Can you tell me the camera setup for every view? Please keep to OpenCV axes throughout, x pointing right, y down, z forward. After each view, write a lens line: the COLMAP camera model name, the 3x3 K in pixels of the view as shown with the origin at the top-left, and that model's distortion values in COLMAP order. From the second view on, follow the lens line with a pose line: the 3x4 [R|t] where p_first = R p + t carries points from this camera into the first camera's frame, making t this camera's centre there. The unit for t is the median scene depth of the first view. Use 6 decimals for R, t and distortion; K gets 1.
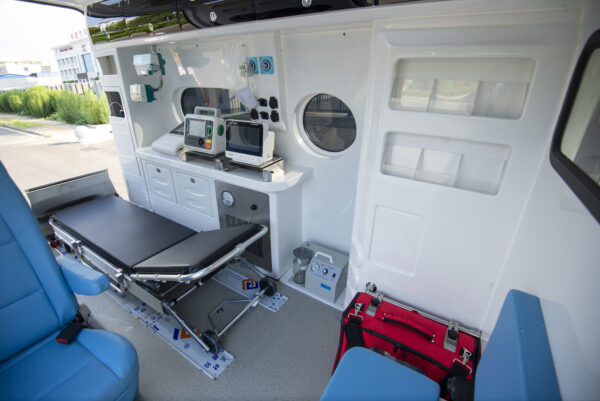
lens RADIAL K [[271.9, 0, 297.1], [0, 271.9, 187.9], [0, 0, 1]] dist [-0.003228, -0.017736]
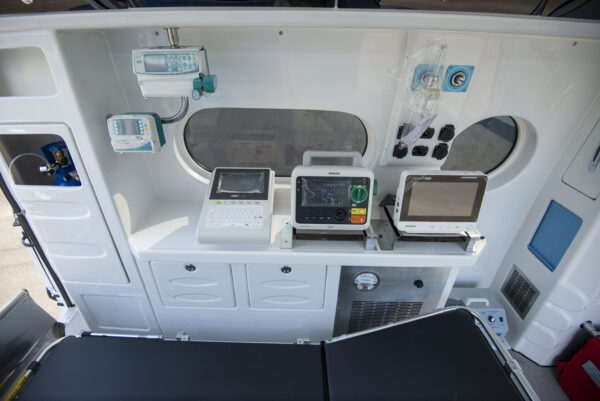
lens RADIAL K [[271.9, 0, 297.1], [0, 271.9, 187.9], [0, 0, 1]] dist [-0.003228, -0.017736]
pose [[0.850600, -0.240146, 0.467770, -0.730393], [0.189983, 0.969879, 0.152453, -0.348771], [-0.490291, -0.040809, 0.870603, 0.587842]]
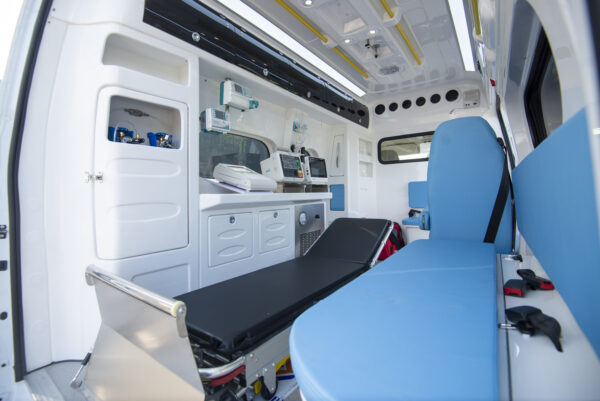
lens RADIAL K [[271.9, 0, 297.1], [0, 271.9, 187.9], [0, 0, 1]] dist [-0.003228, -0.017736]
pose [[0.060736, -0.000222, 0.998154, -1.684407], [0.381453, 0.924102, -0.023006, -0.079751], [-0.922391, 0.382146, 0.056211, 1.013637]]
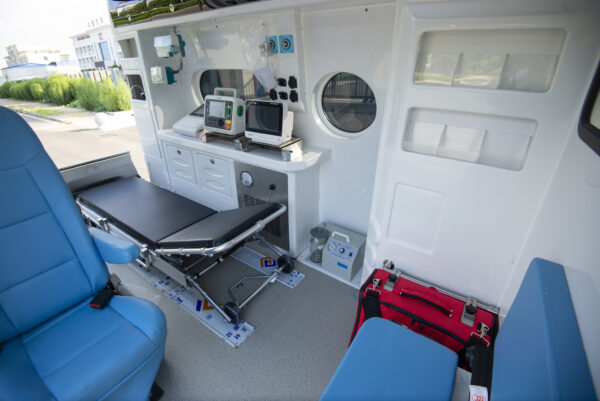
lens RADIAL K [[271.9, 0, 297.1], [0, 271.9, 187.9], [0, 0, 1]] dist [-0.003228, -0.017736]
pose [[0.998911, 0.010370, -0.045479, -0.020892], [-0.008518, 0.999134, 0.040724, 0.033369], [0.045862, -0.040292, 0.998135, -0.013851]]
